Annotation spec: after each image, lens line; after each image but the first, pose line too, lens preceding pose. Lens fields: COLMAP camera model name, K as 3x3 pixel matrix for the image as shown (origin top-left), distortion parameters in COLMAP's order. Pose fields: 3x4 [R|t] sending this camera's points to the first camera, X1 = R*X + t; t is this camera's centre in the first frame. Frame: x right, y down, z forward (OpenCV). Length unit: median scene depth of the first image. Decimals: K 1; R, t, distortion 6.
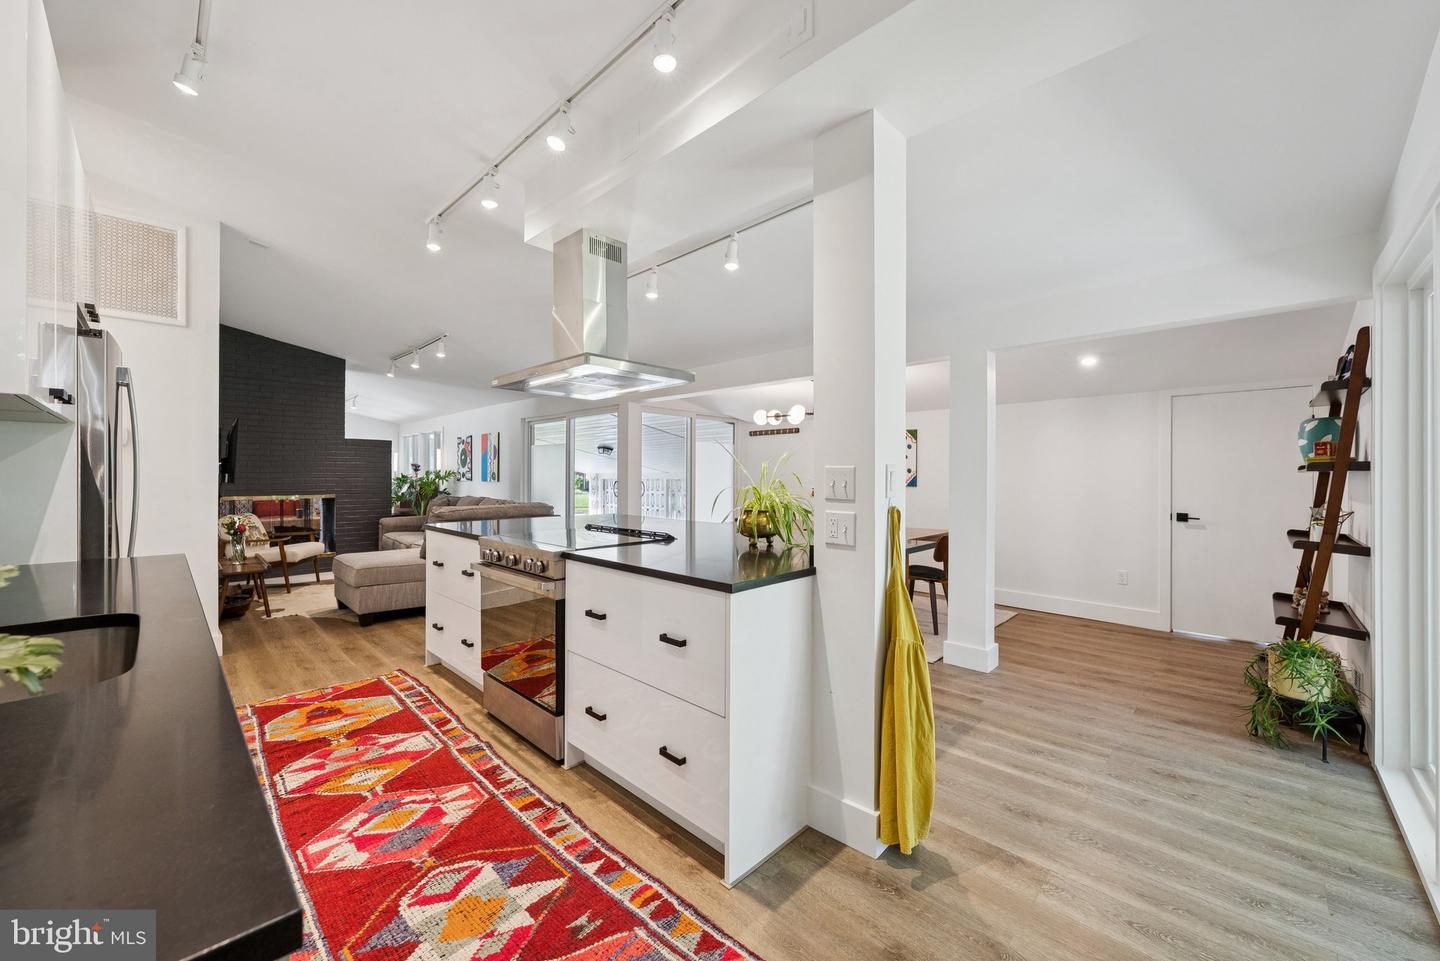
lens RADIAL K [[535.8, 0, 713.6], [0, 535.8, 510.6], [0, 0, 1]] dist [-0.001206, -0.000027]
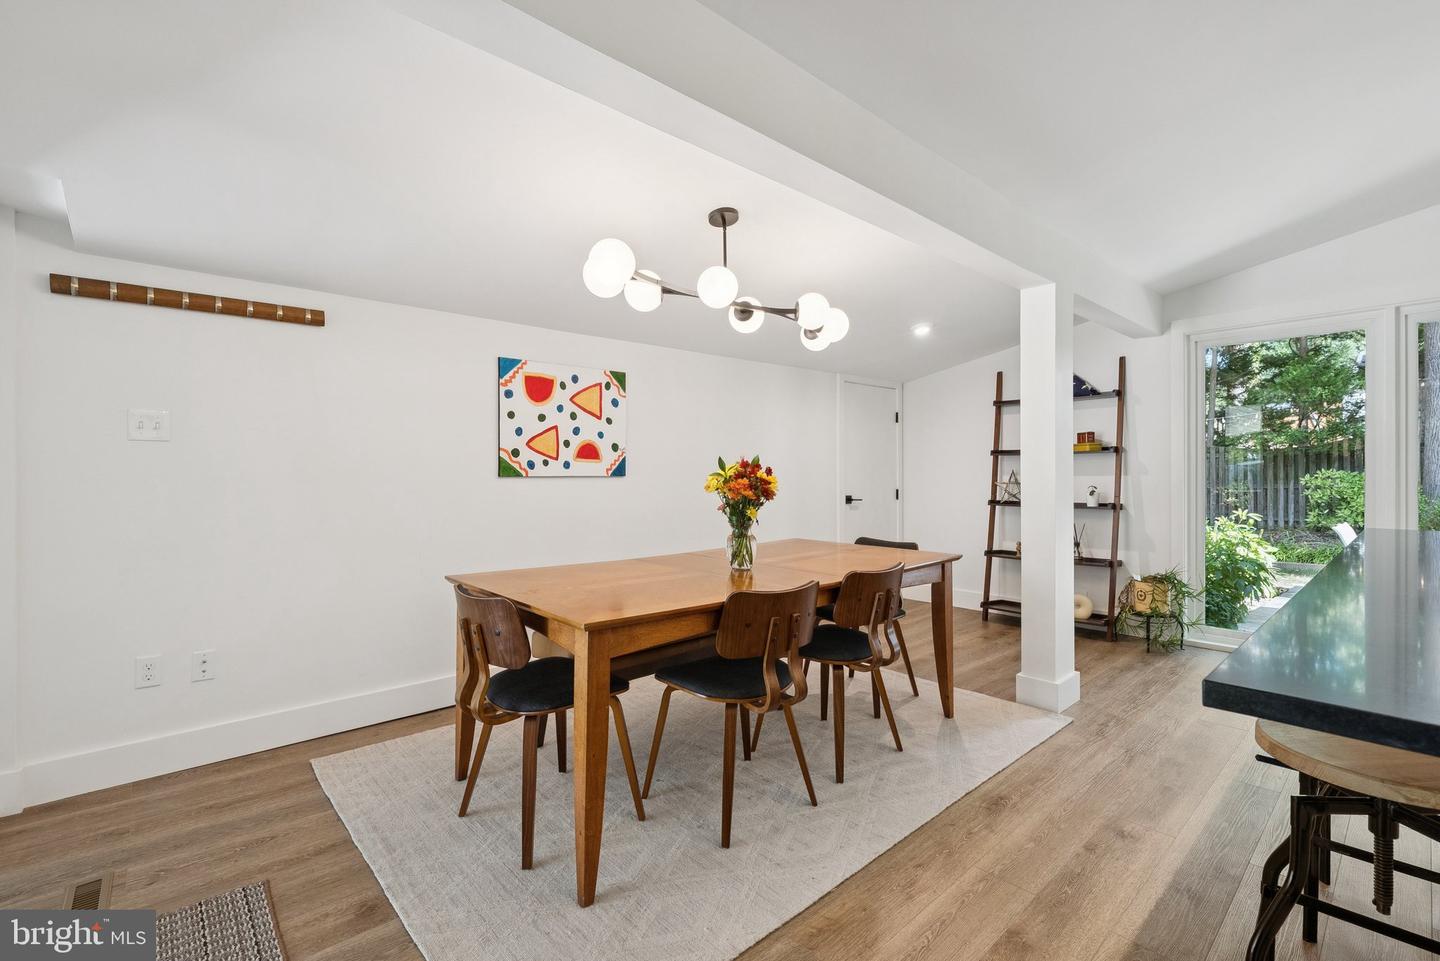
lens RADIAL K [[650.2, 0, 723.1], [0, 650.2, 477.1], [0, 0, 1]] dist [0.002802, 0.000326]
pose [[0.057525, -0.006800, 0.998321, -0.760089], [0.076221, 0.997088, 0.002400, -0.104332], [-0.995430, 0.075955, 0.057876, 2.345694]]
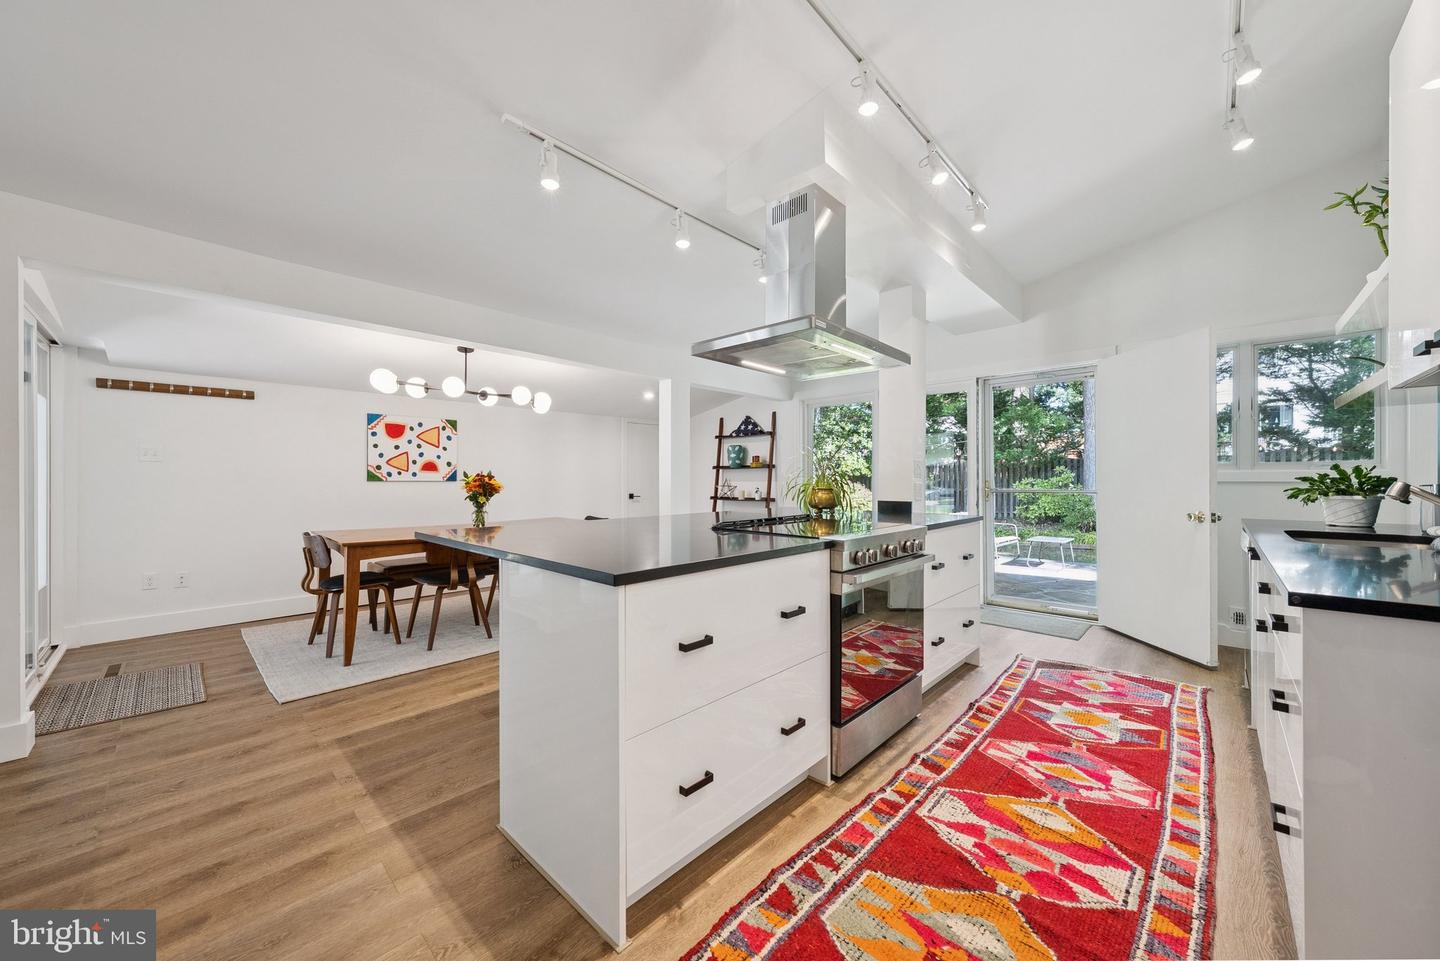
lens RADIAL K [[530.1, 0, 717.4], [0, 530.1, 482.4], [0, 0, 1]] dist [-0.000733, 0.000037]
pose [[-0.012804, -0.006101, 0.999899, -1.495018], [0.073257, 0.997288, 0.007023, -0.043849], [-0.997231, 0.073339, -0.012323, 1.522106]]
